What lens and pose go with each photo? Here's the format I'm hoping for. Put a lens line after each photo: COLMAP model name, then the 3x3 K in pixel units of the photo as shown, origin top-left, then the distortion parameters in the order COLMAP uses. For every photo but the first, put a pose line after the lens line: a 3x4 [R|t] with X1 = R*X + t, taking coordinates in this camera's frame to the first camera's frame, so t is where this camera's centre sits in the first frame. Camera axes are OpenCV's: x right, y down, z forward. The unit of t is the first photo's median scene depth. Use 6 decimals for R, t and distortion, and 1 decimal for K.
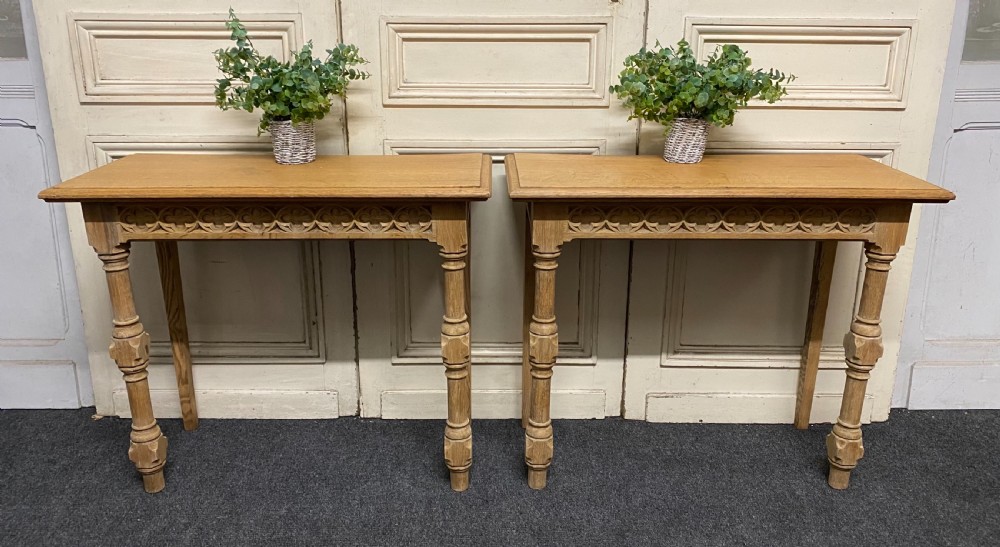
lens RADIAL K [[792.4, 0, 492.2], [0, 792.4, 257.4], [0, 0, 1]] dist [0.023249, -0.029151]
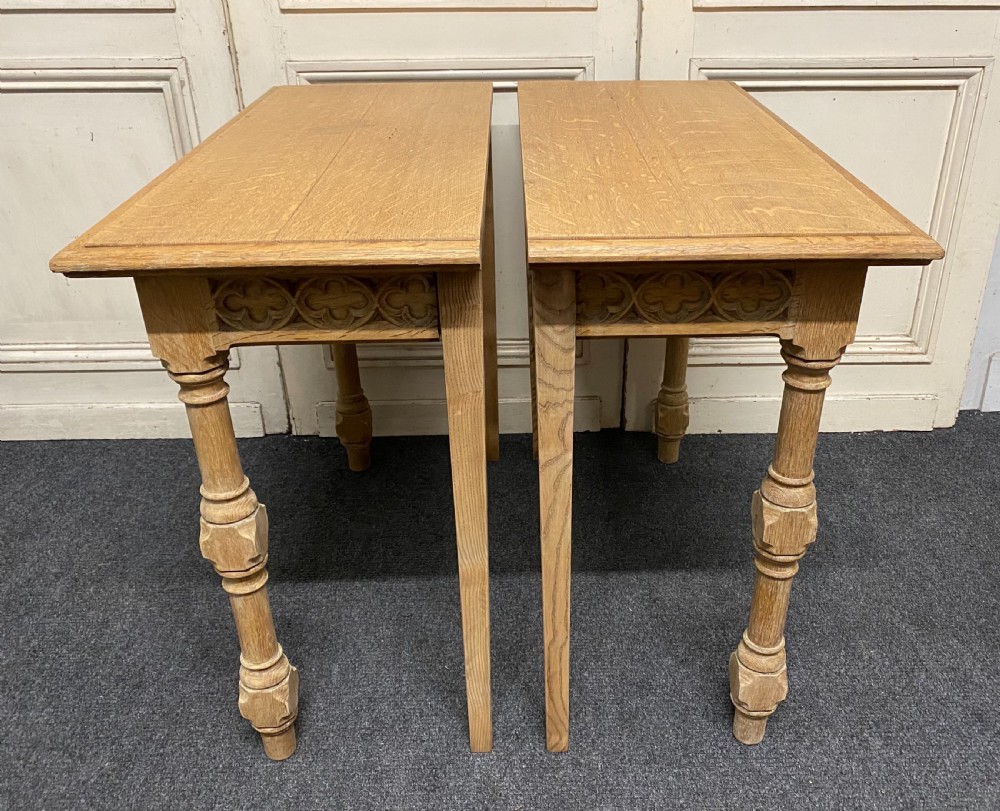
lens RADIAL K [[922.7, 0, 549.4], [0, 922.7, 415.8], [0, 0, 1]] dist [0.007391, 0.000000]
pose [[0.999751, -0.018248, 0.012856, 0.094315], [0.015374, 0.980460, 0.196116, 0.007296], [-0.016184, -0.195870, 0.980496, 0.116561]]
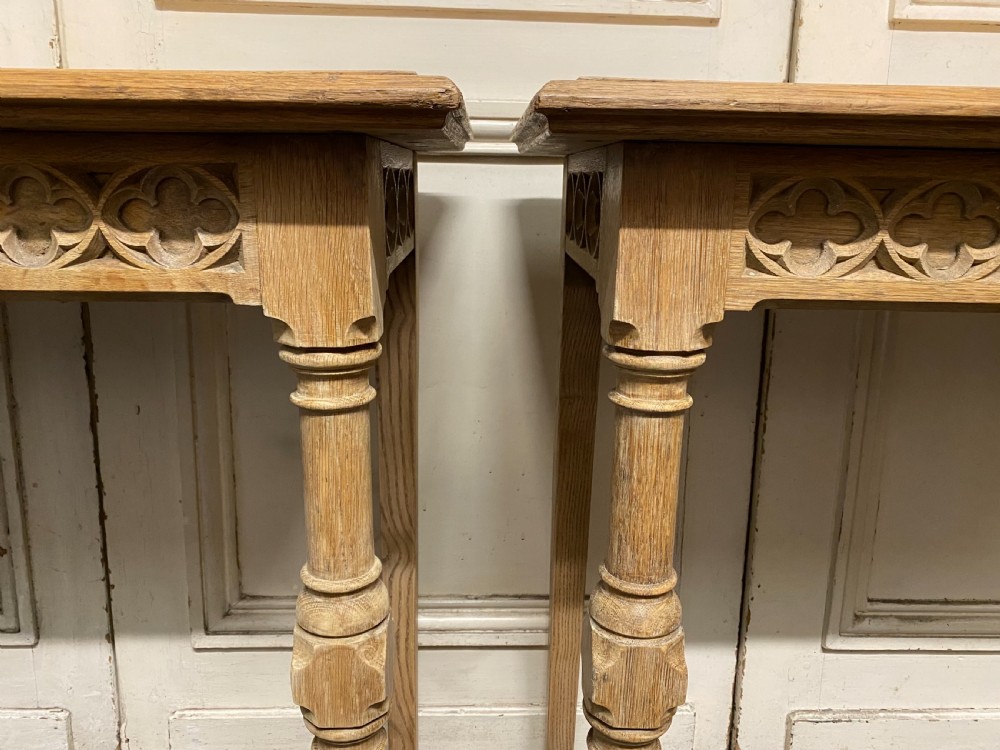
lens RADIAL K [[779.5, 0, 503.5], [0, 779.5, 375.7], [0, 0, 1]] dist [-0.003786, 0.011641]
pose [[0.999253, 0.009363, 0.037492, 0.002651], [-0.007263, 0.998417, -0.055767, 0.016401], [-0.037955, 0.055453, 0.997740, 0.647480]]
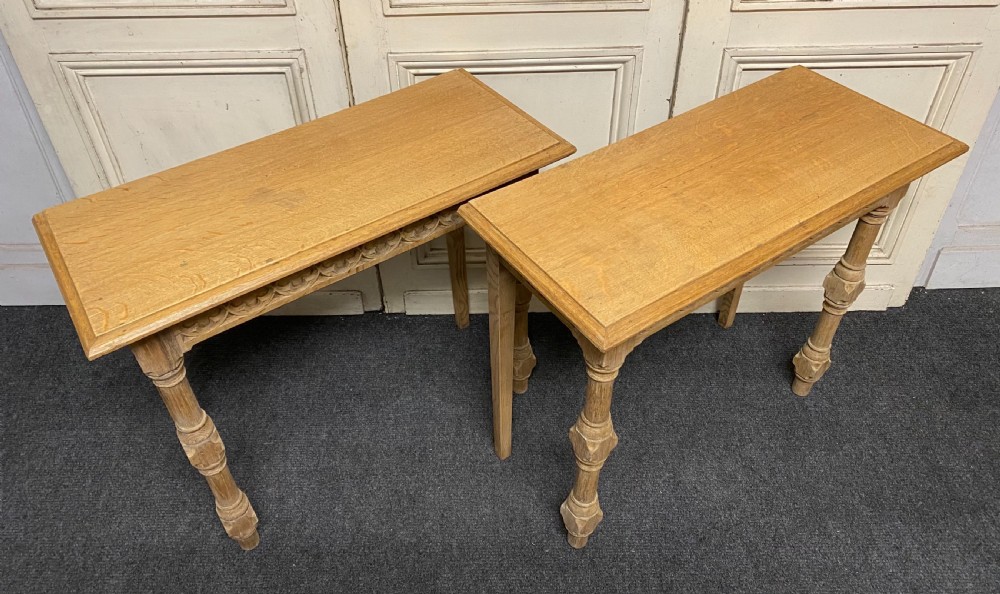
lens RADIAL K [[775.3, 0, 496.2], [0, 775.3, 280.3], [0, 0, 1]] dist [0.012469, -0.013555]
pose [[0.999772, -0.018357, -0.010920, -0.014439], [0.021237, 0.908886, 0.416504, -0.301649], [0.002280, -0.416641, 0.909068, 0.132697]]
